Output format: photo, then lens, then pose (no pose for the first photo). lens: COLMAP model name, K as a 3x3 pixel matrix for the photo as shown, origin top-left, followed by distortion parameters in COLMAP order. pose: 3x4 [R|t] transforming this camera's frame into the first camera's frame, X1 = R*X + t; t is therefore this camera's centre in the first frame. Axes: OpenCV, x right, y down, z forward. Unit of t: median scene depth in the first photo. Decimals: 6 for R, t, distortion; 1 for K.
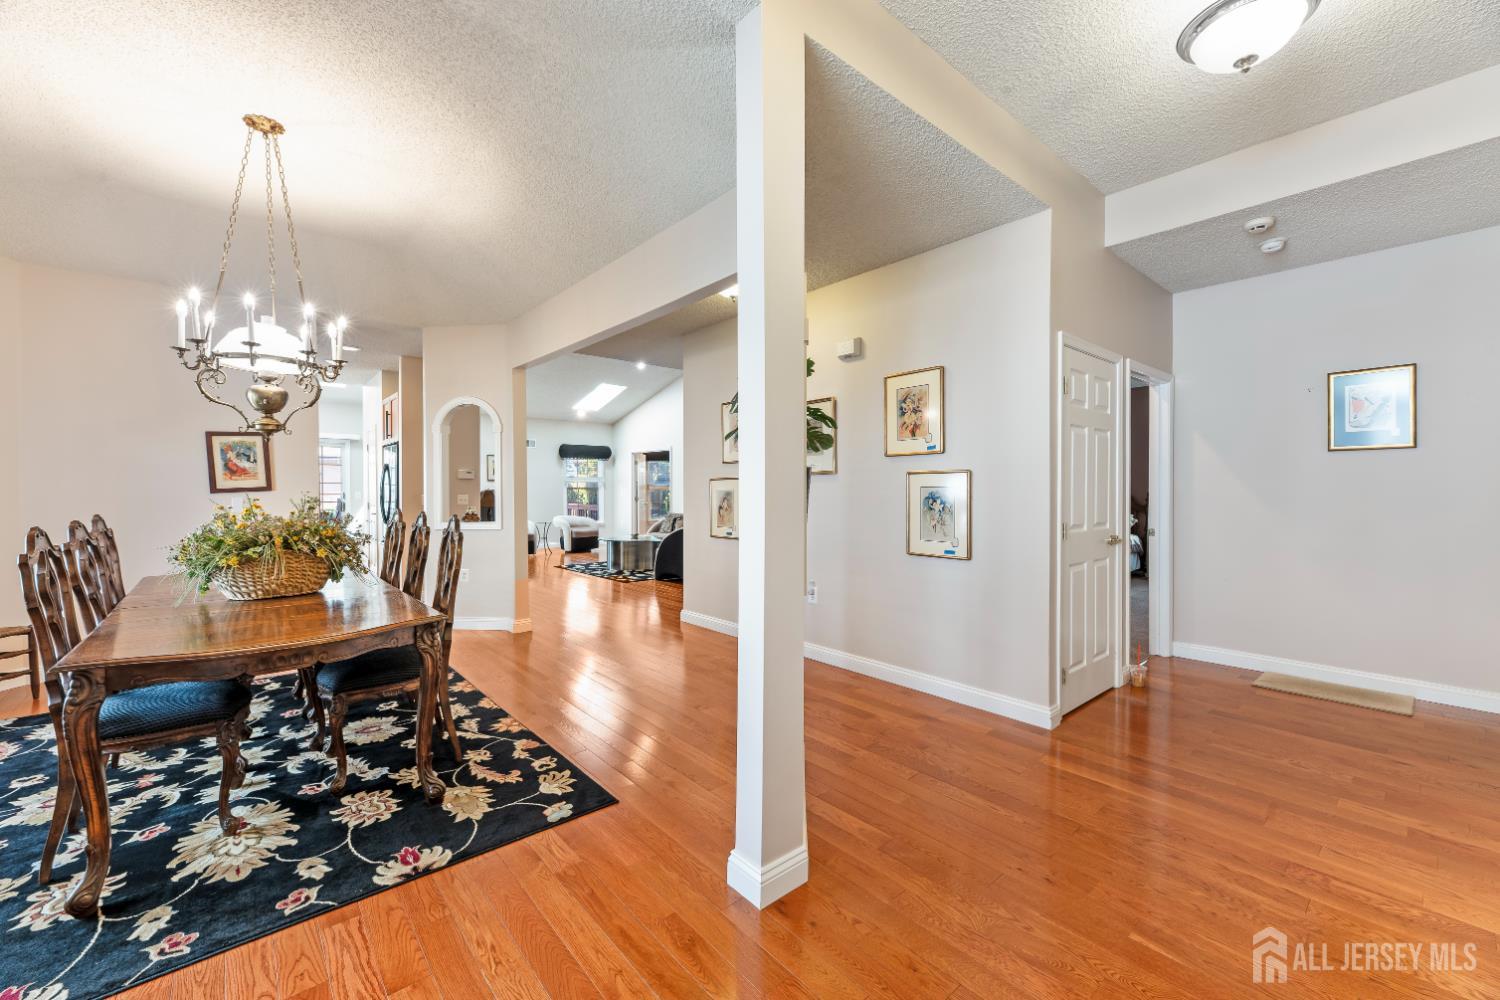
lens RADIAL K [[609.8, 0, 744.3], [0, 609.8, 495.7], [0, 0, 1]] dist [0.004153, -0.000245]
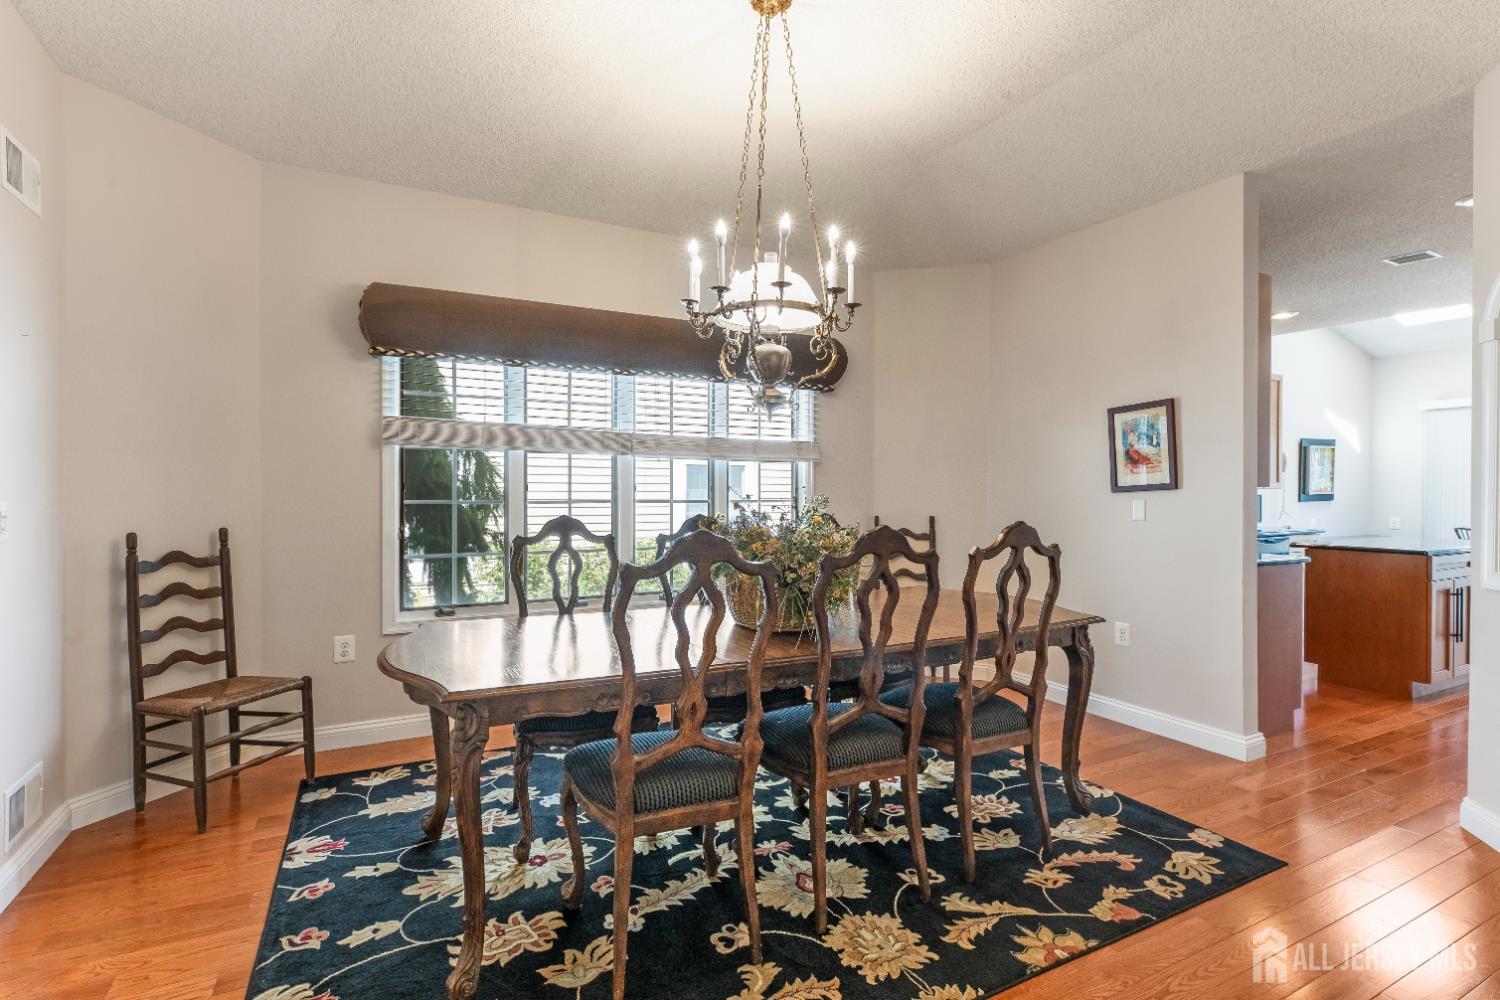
lens RADIAL K [[714.7, 0, 746.0], [0, 714.7, 502.5], [0, 0, 1]] dist [0.004008, 0.000439]
pose [[-0.220629, 0.025898, -0.975014, 0.108499], [-0.008804, 0.999554, 0.028542, -0.020934], [0.975318, 0.014881, -0.220303, 1.298361]]
